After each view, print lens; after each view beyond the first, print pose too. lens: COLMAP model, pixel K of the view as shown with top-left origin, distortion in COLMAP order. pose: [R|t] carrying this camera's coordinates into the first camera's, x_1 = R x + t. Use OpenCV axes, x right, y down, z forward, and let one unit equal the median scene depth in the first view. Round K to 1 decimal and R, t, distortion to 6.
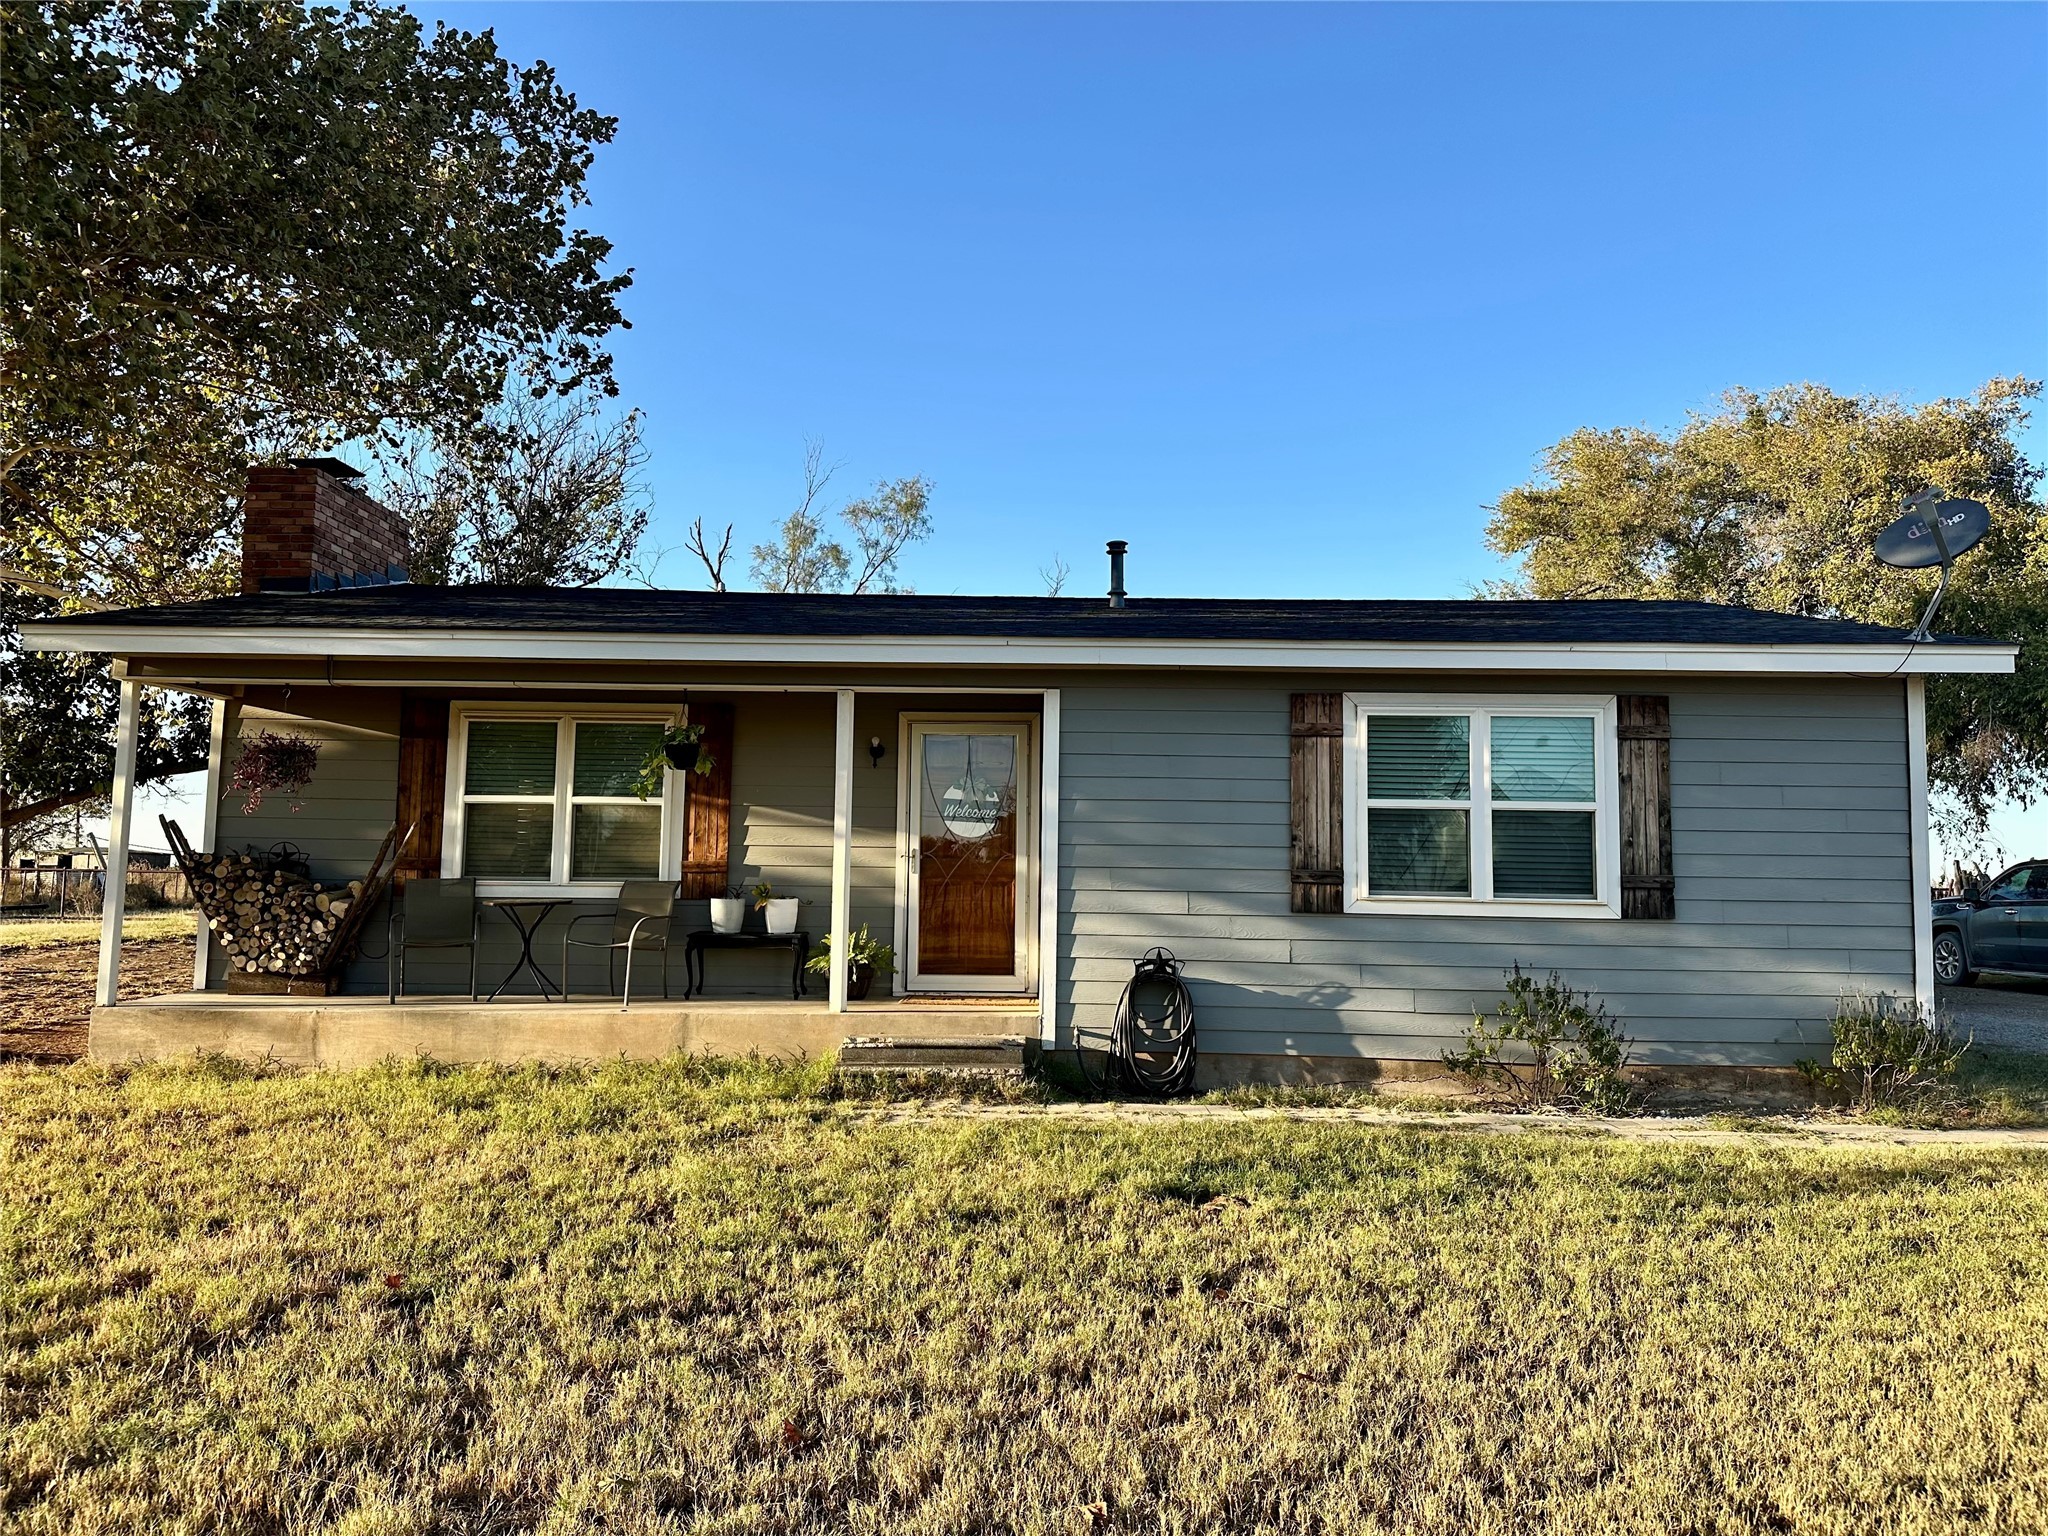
lens RADIAL K [[1434.6, 0, 1029.4], [0, 1434.6, 766.6], [0, 0, 1]] dist [0.048756, -0.000867]
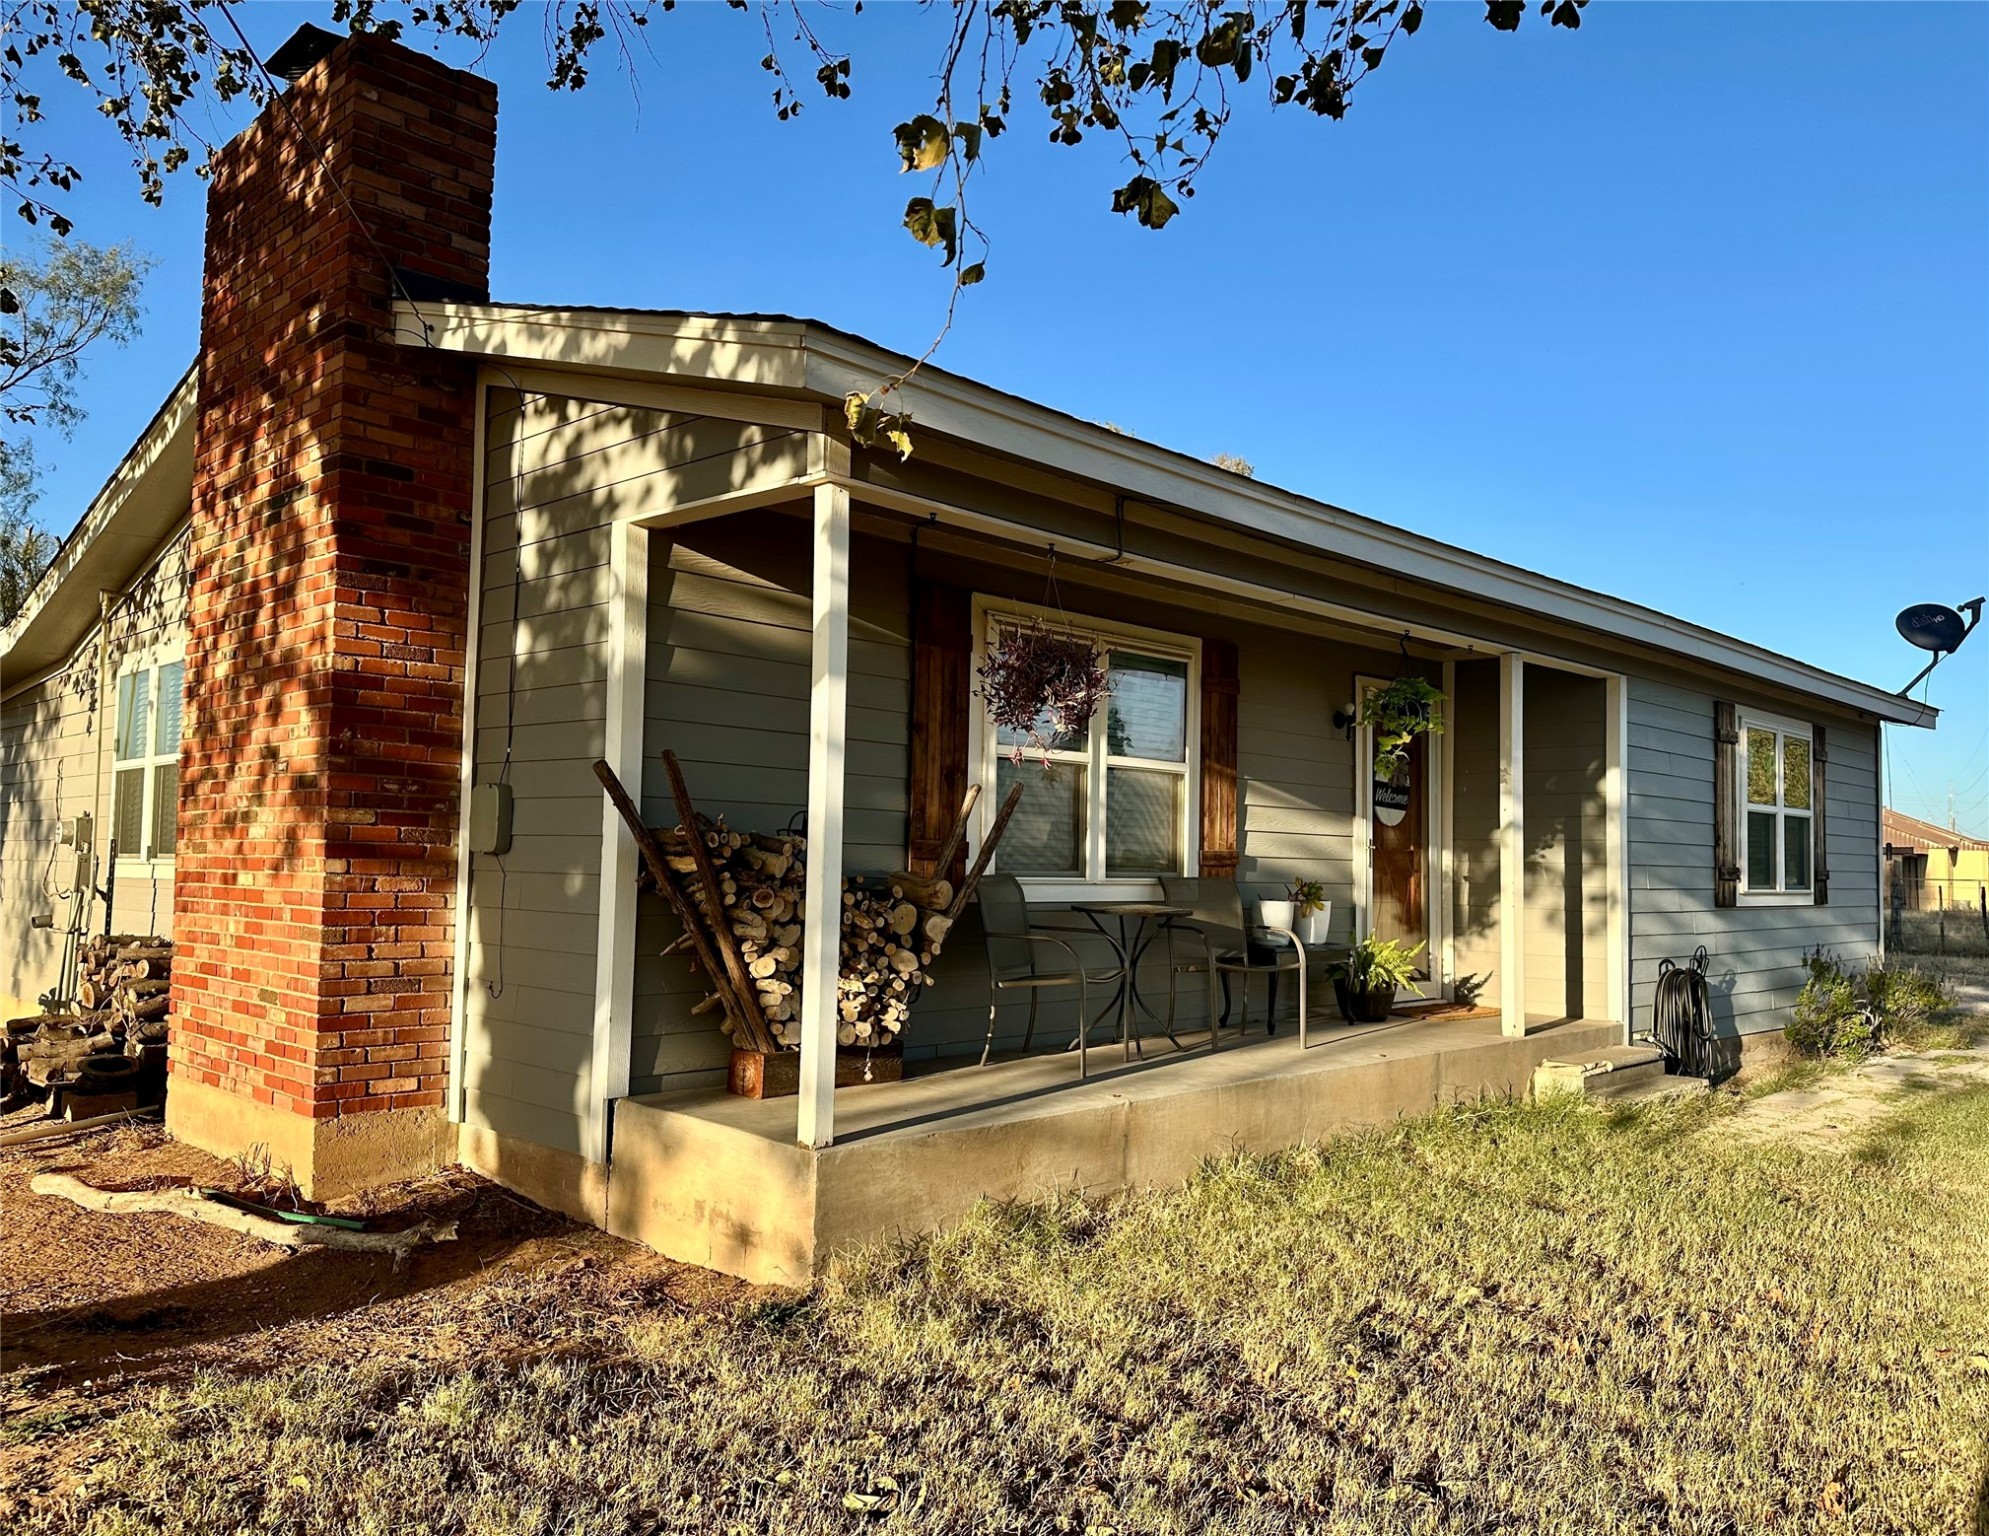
lens RADIAL K [[1467.0, 0, 999.9], [0, 1467.0, 775.1], [0, 0, 1]] dist [0.060183, -0.000776]
pose [[0.673663, 0.043765, 0.737742, -1.006801], [-0.069301, 0.997587, 0.004102, 0.036204], [-0.735783, -0.053889, 0.675070, 0.656922]]
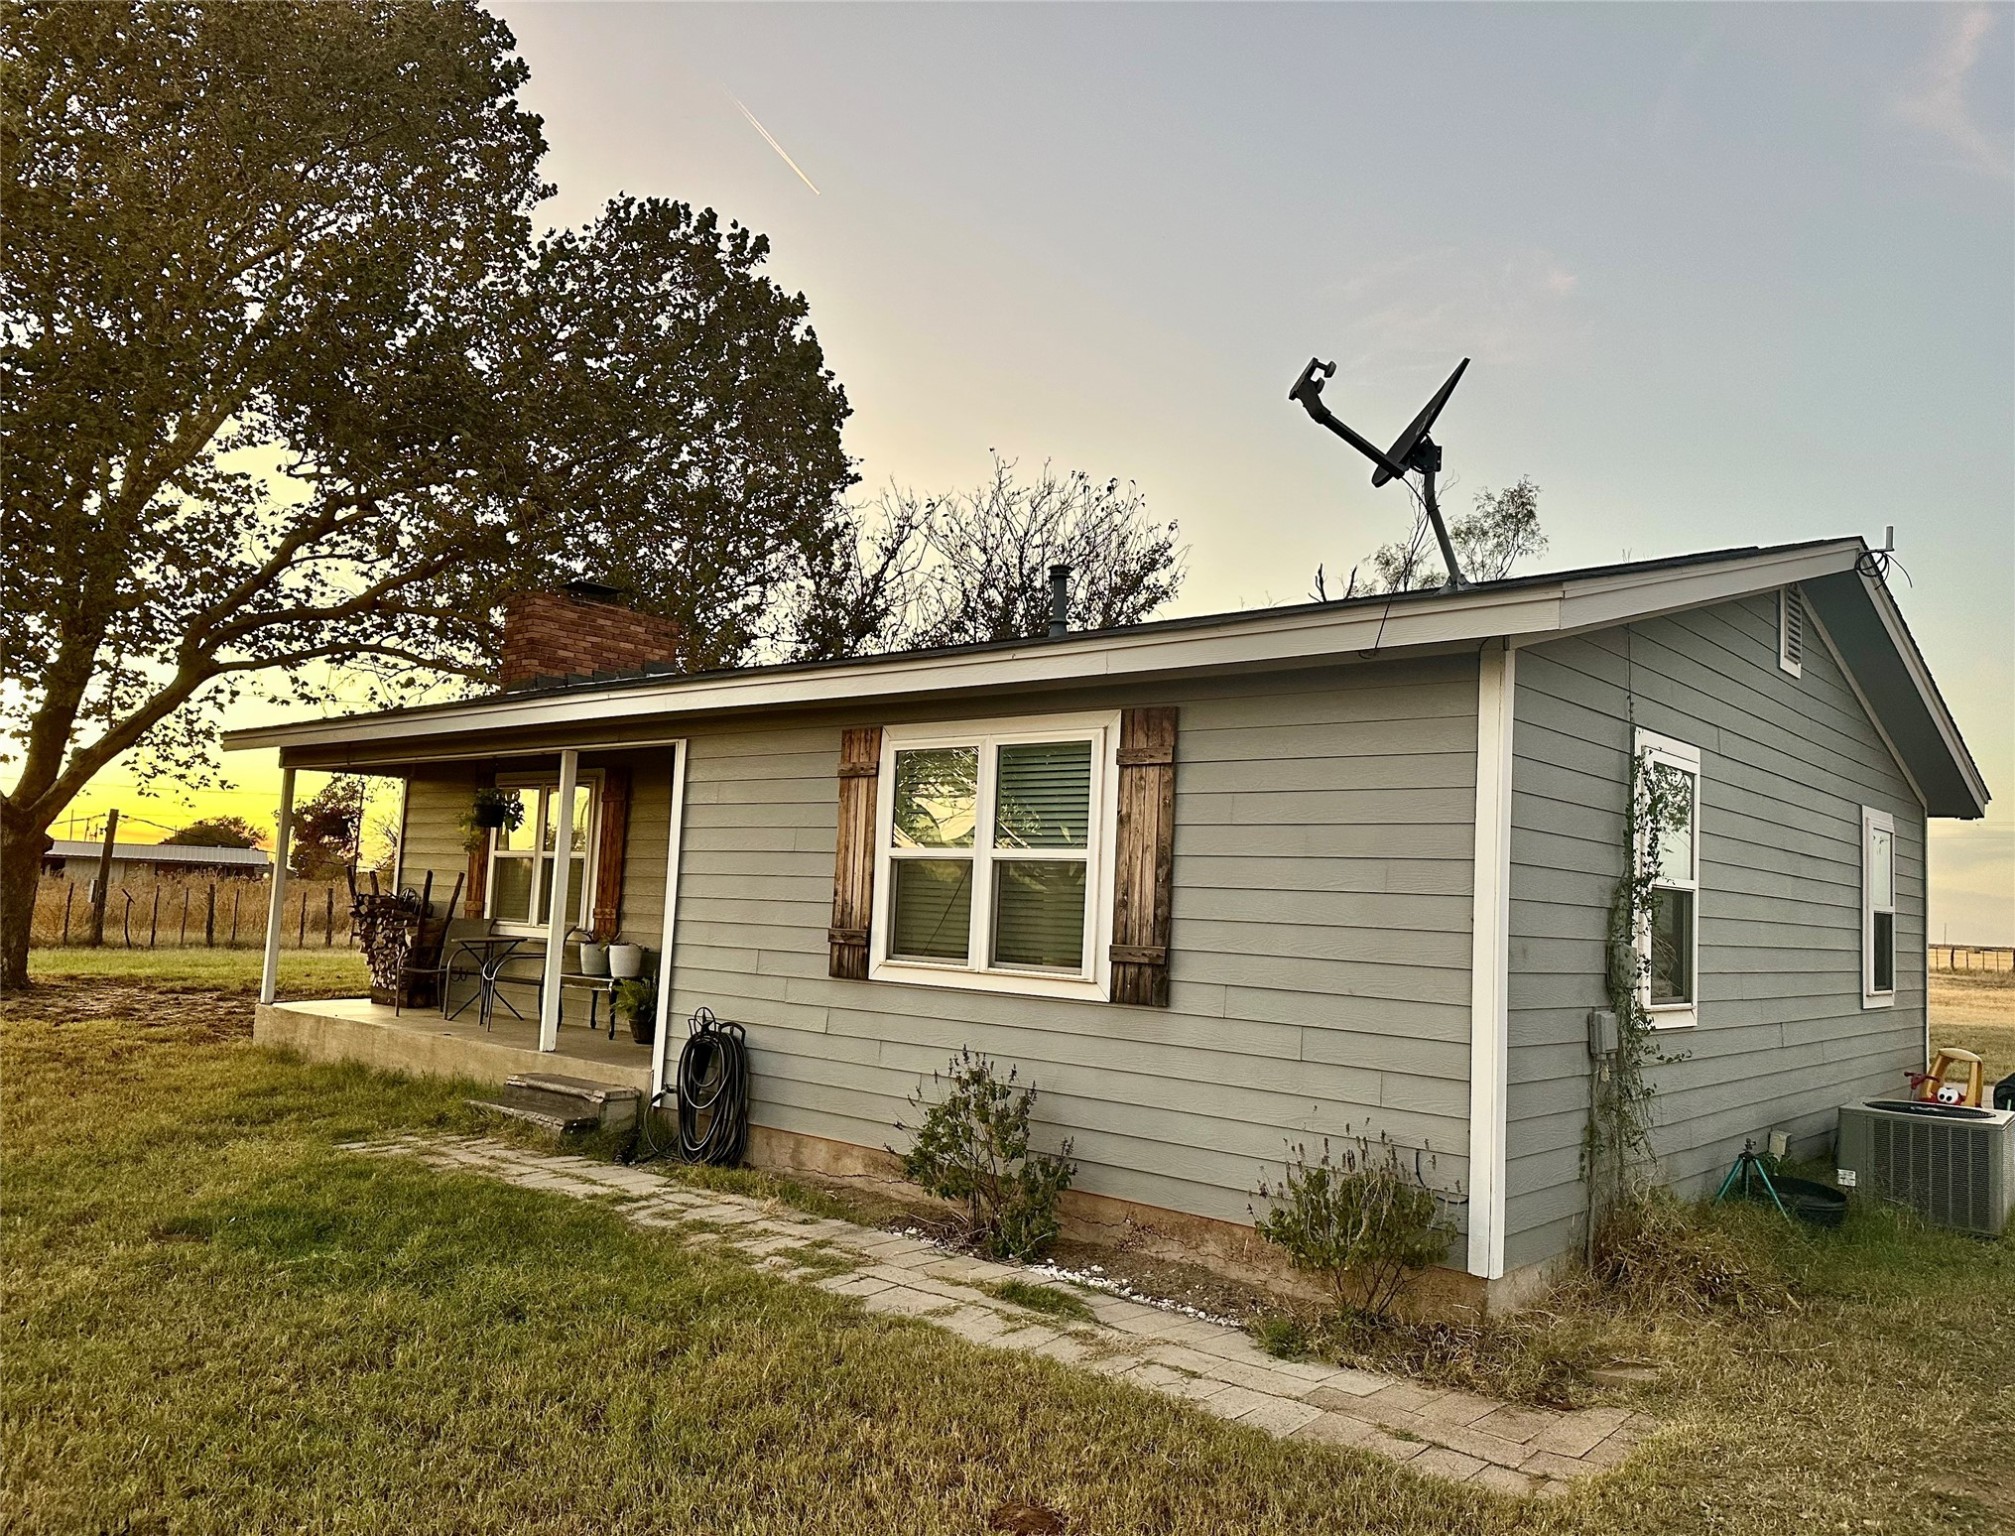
lens RADIAL K [[1486.2, 0, 1002.9], [0, 1486.2, 758.1], [0, 0, 1]] dist [0.060183, -0.000776]
pose [[0.772508, -0.044677, -0.633432, 0.857046], [0.017652, 0.998647, -0.048910, 0.013799], [0.634760, 0.026602, 0.772251, 0.351384]]
